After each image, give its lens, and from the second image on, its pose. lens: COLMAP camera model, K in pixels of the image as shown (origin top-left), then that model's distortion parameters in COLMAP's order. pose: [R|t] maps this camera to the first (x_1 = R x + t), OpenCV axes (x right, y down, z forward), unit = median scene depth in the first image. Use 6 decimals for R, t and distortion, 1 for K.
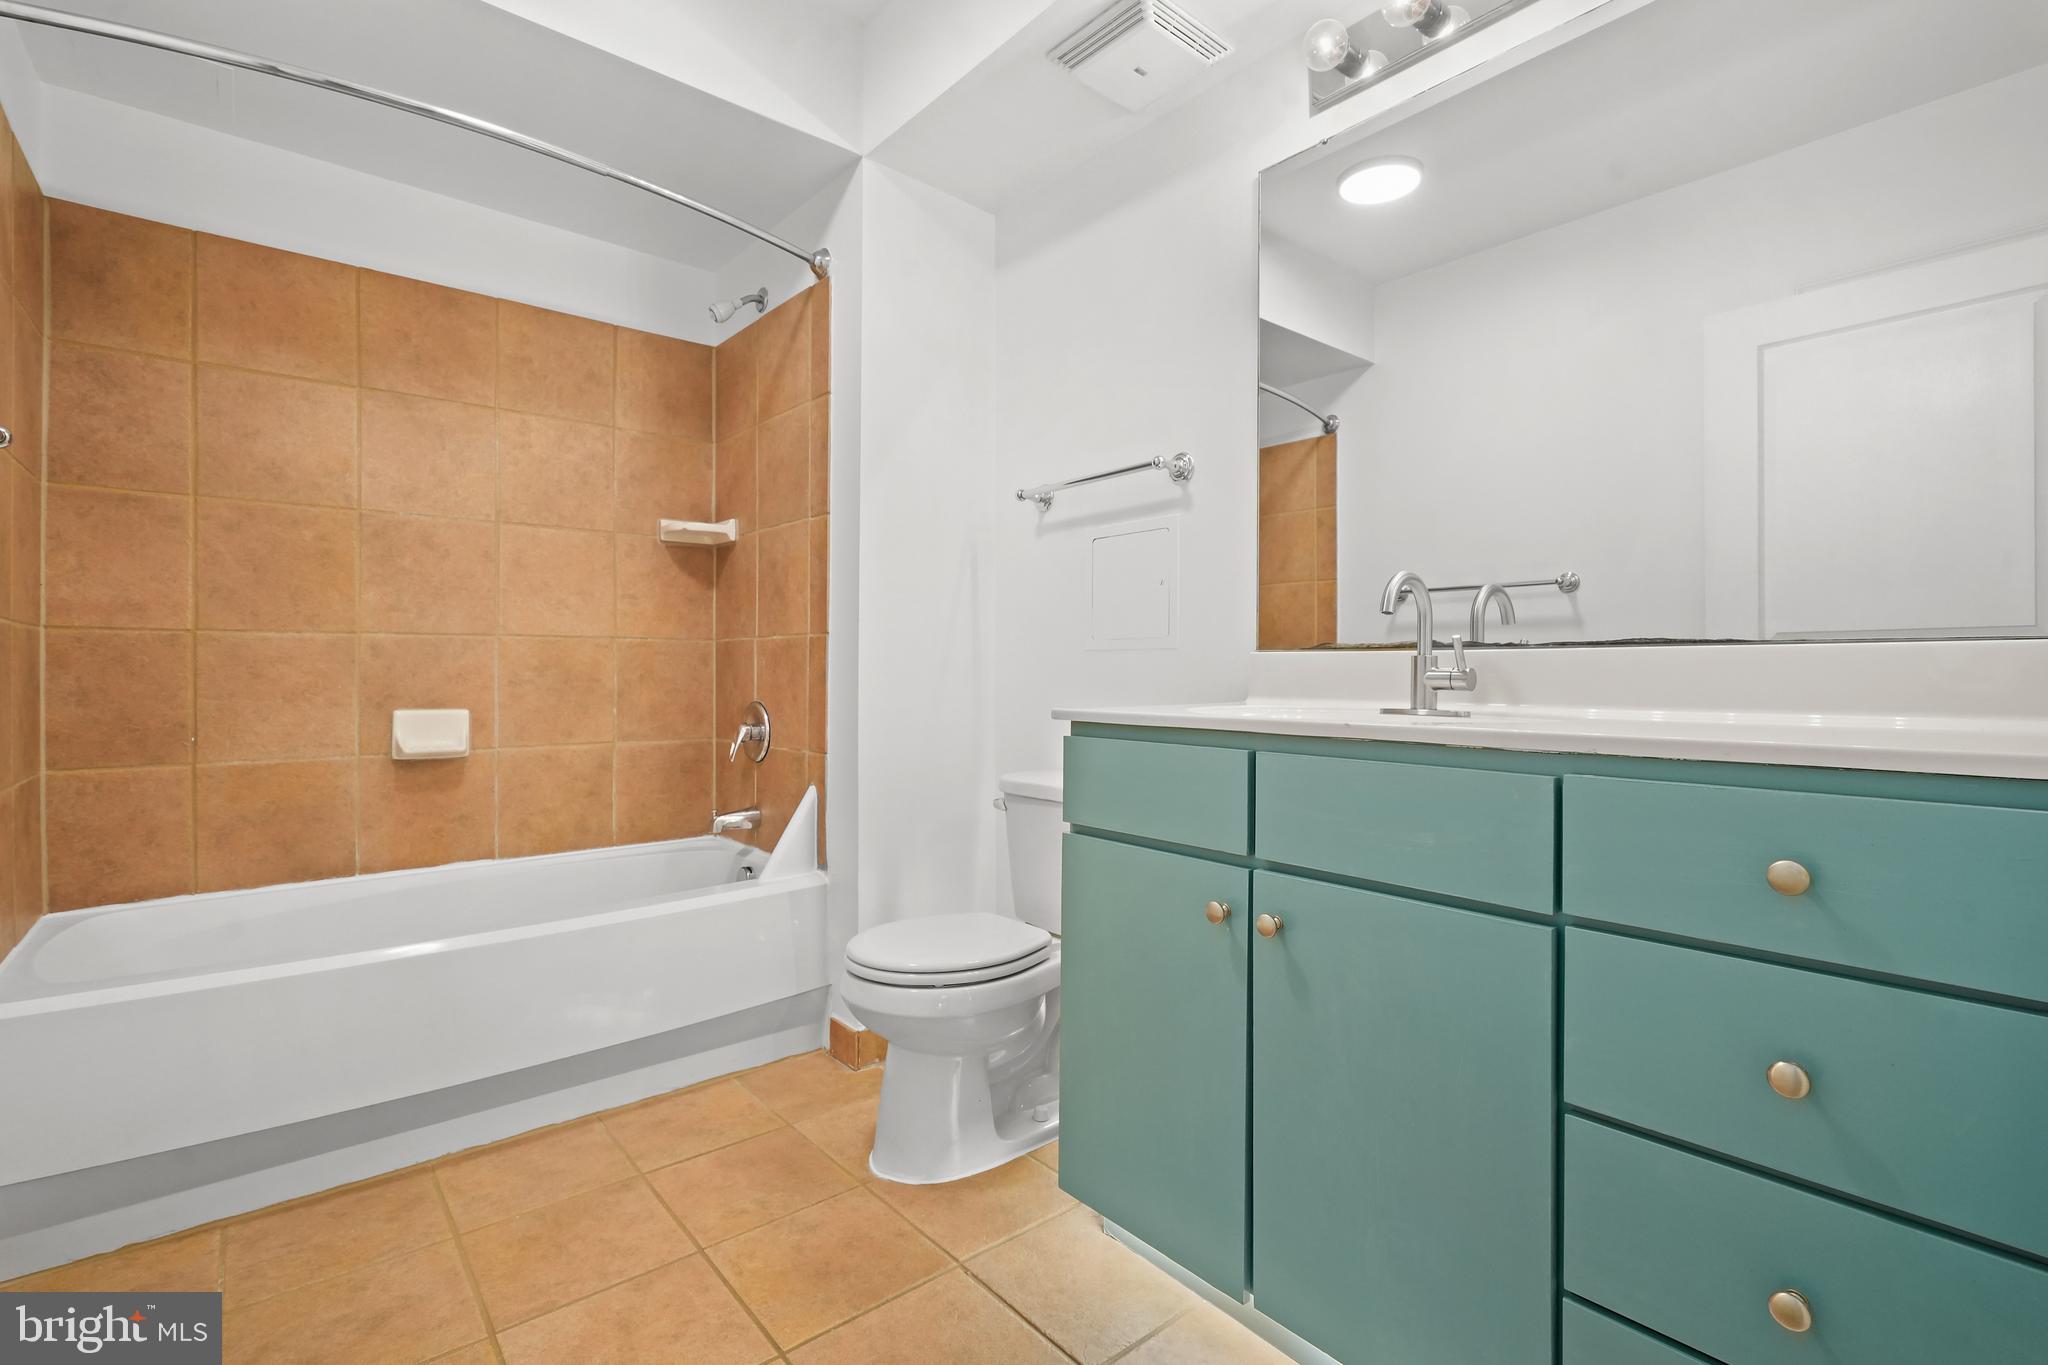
lens RADIAL K [[949.3, 0, 1029.0], [0, 949.3, 677.5], [0, 0, 1]] dist [-0.002028, -0.000182]
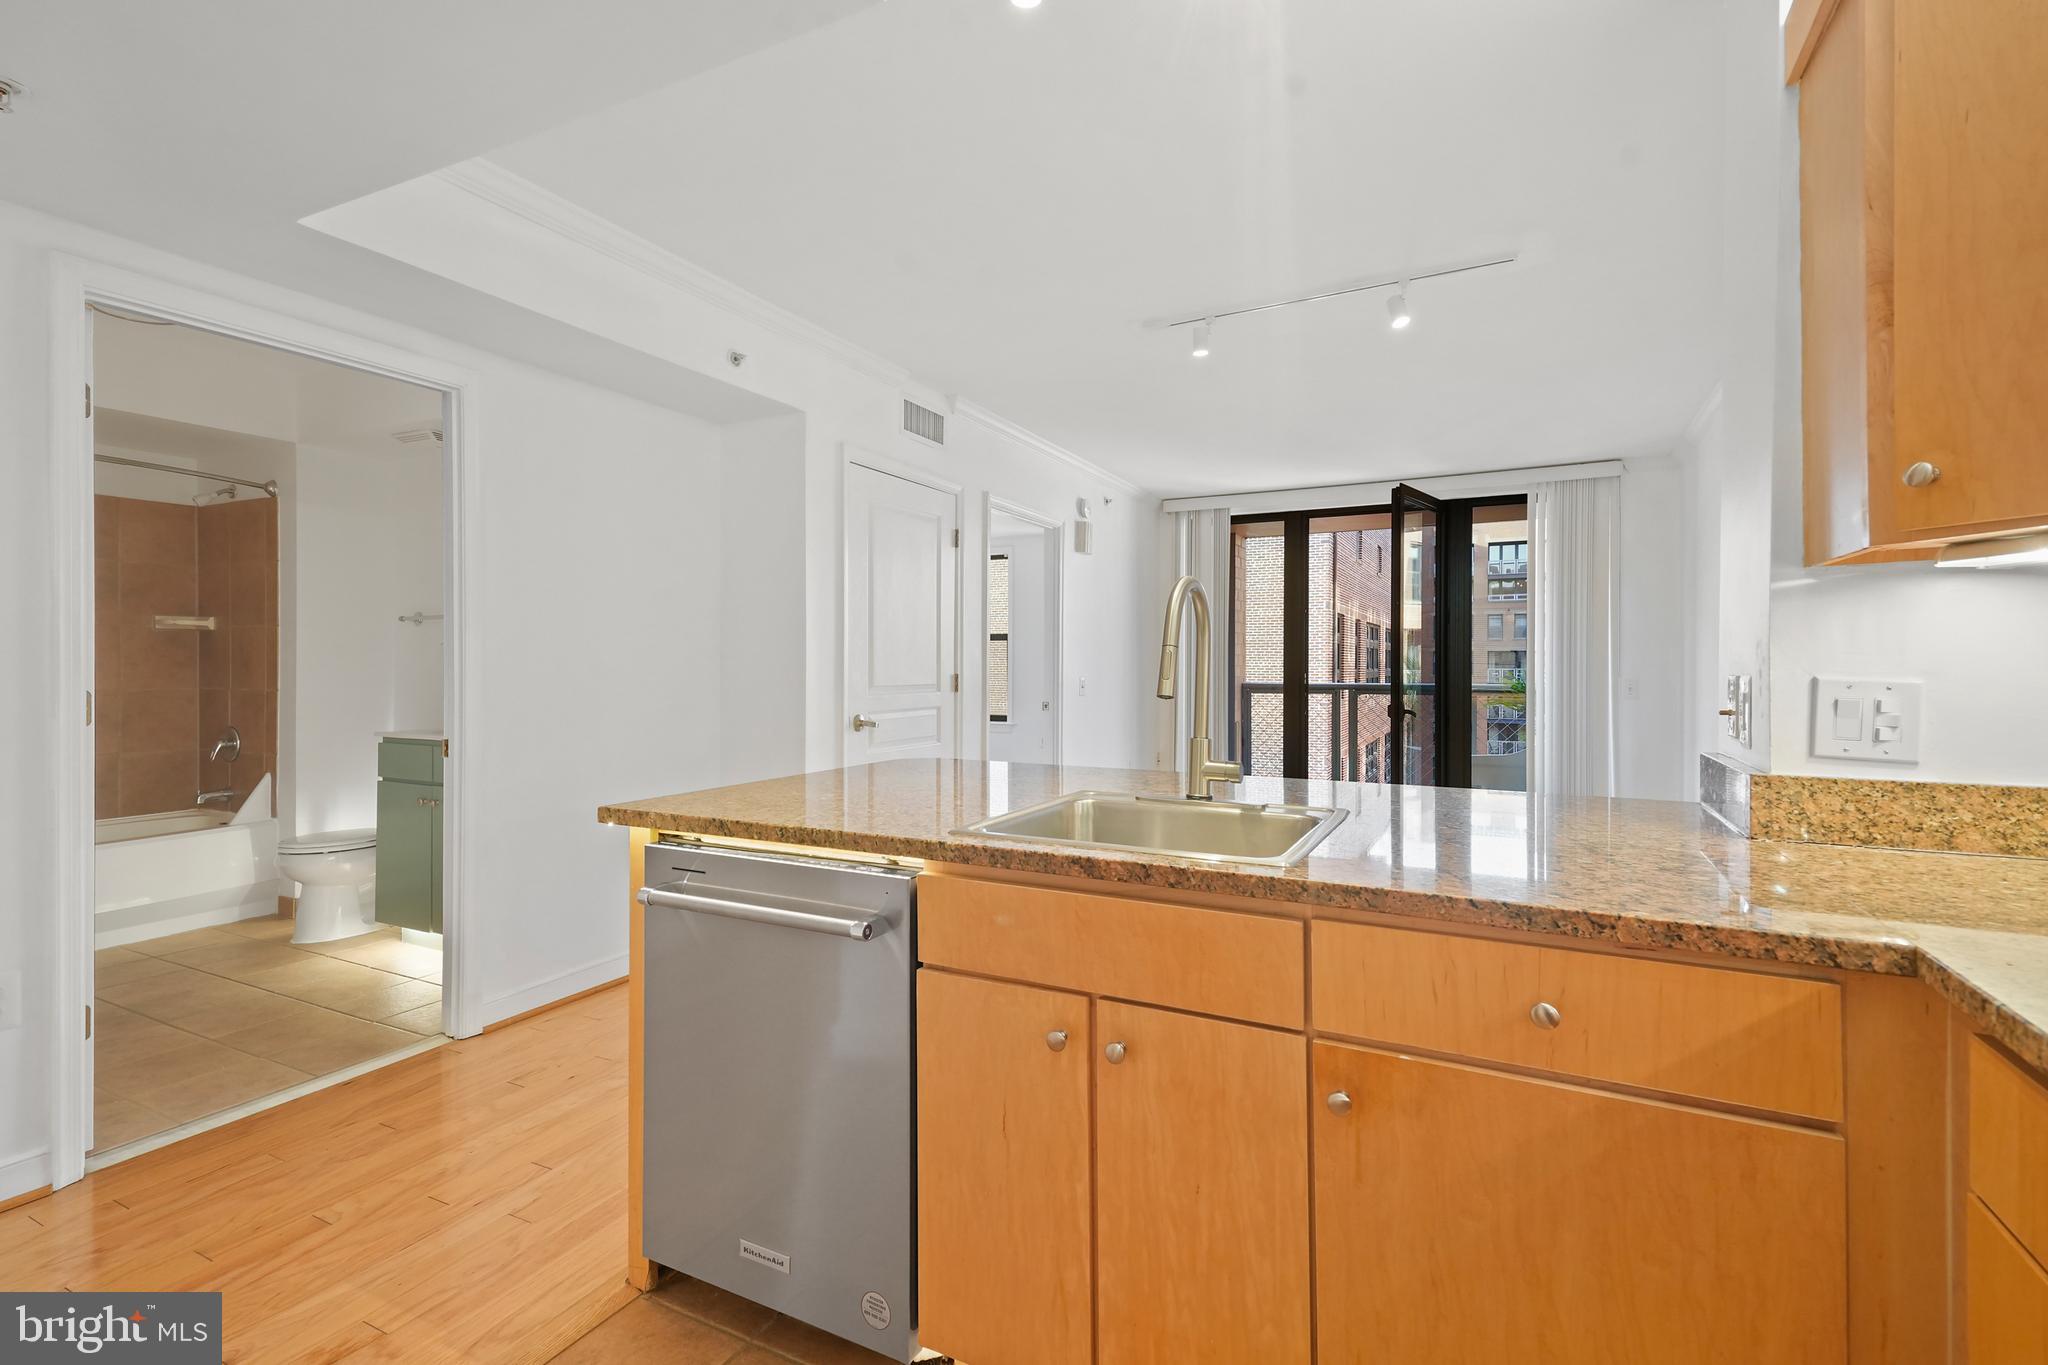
lens RADIAL K [[905.7, 0, 1031.3], [0, 905.7, 668.8], [0, 0, 1]] dist [0.002017, -0.000009]
pose [[0.910628, -0.006175, 0.413180, 0.365454], [0.004352, 0.999976, 0.005354, -0.084389], [-0.413203, -0.003078, 0.910634, -1.126618]]
